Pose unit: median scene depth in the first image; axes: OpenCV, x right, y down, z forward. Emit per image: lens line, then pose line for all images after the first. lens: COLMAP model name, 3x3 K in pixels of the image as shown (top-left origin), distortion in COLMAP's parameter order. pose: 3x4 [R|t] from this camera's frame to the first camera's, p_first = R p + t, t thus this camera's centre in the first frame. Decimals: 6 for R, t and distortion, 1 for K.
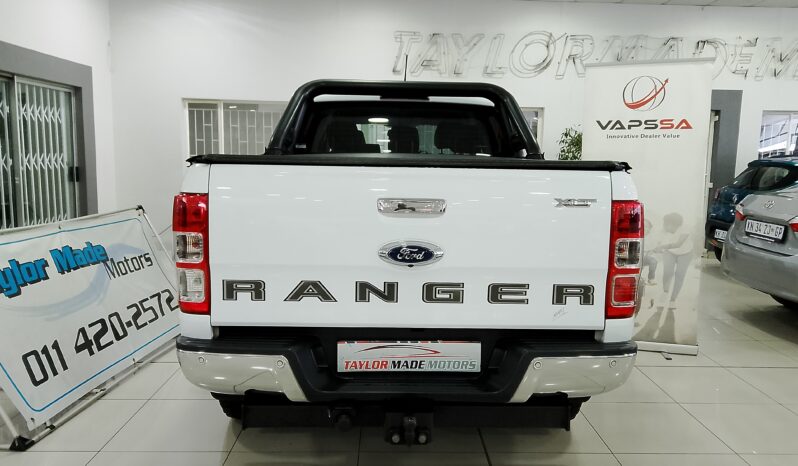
lens RADIAL K [[574.8, 0, 399.3], [0, 574.8, 227.7], [0, 0, 1]] dist [0.005970, -0.072955]
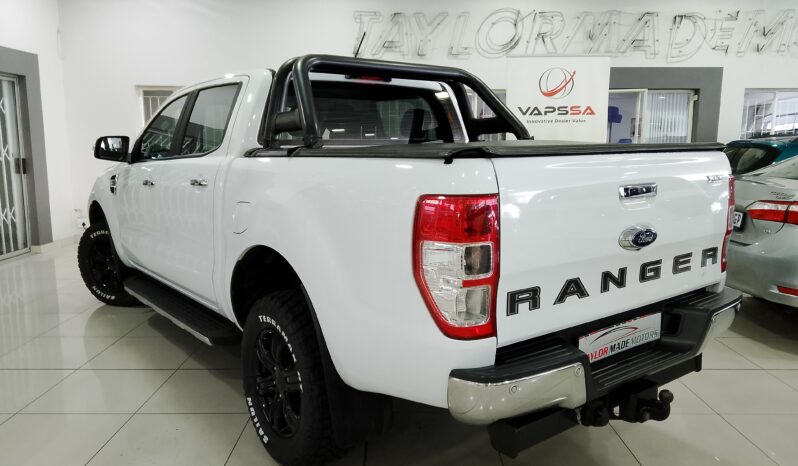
lens RADIAL K [[586.9, 0, 397.8], [0, 586.9, 234.7], [0, 0, 1]] dist [0.042545, -0.083865]
pose [[0.822007, -0.109979, 0.558757, -0.560245], [0.089963, 0.993932, 0.063286, -0.039871], [-0.562326, -0.001754, 0.826913, 0.222235]]
